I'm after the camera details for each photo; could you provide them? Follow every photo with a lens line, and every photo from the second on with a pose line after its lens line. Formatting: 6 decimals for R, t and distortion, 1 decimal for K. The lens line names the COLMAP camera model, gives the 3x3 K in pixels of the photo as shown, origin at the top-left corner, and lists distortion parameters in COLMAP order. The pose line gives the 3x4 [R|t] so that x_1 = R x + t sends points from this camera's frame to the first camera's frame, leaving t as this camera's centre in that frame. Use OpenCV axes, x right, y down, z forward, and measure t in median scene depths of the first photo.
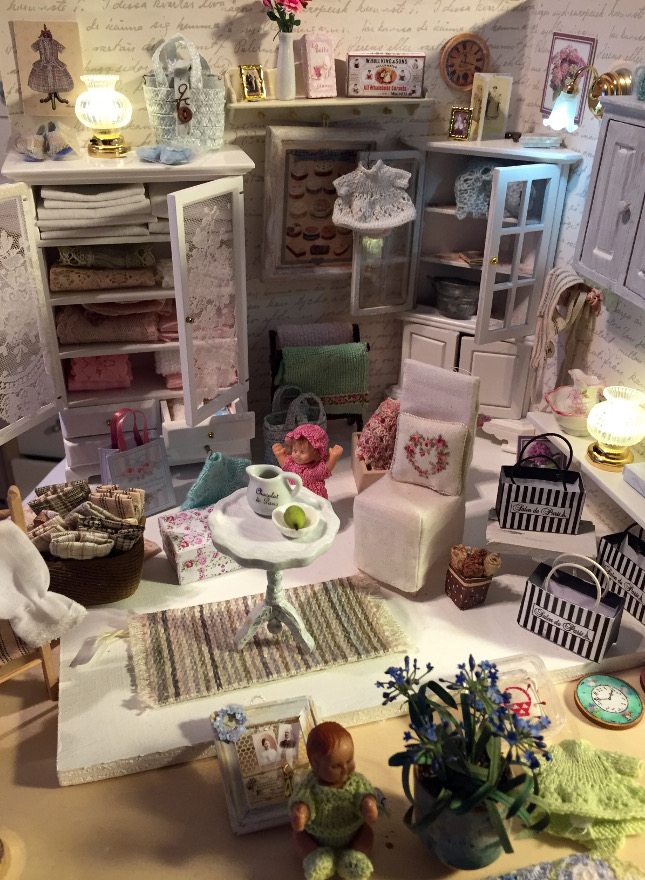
lens RADIAL K [[748.2, 0, 320.6], [0, 748.2, 420.1], [0, 0, 1]] dist [0.058448, -0.104158]
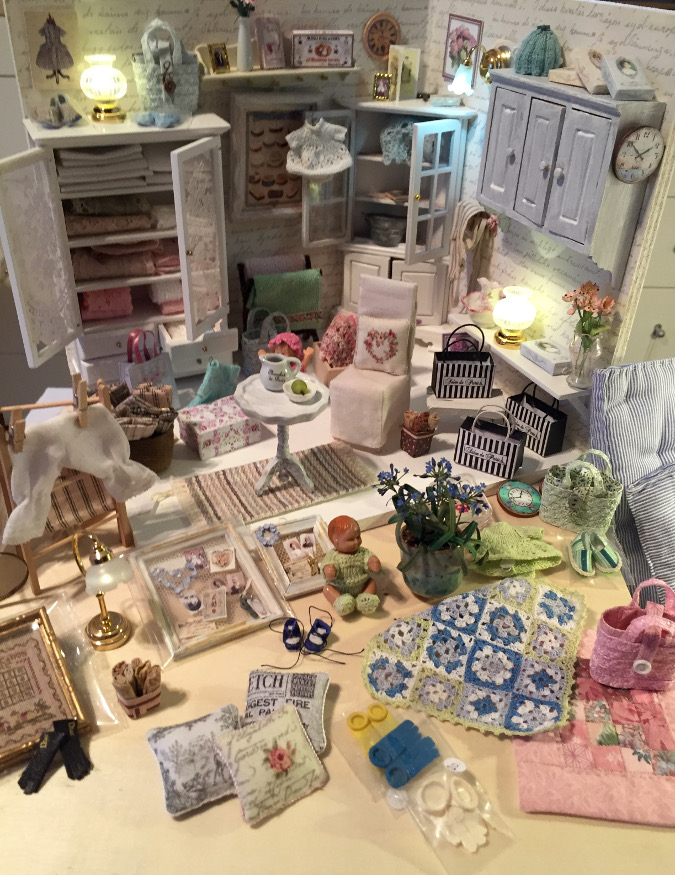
lens RADIAL K [[773.4, 0, 337.5], [0, 773.4, 437.5], [0, 0, 1]] dist [0.049778, -0.106742]
pose [[0.984859, -0.085104, 0.151033, -0.141460], [0.073749, 0.994122, 0.079262, 0.083853], [-0.156891, -0.066924, 0.985346, -0.324567]]
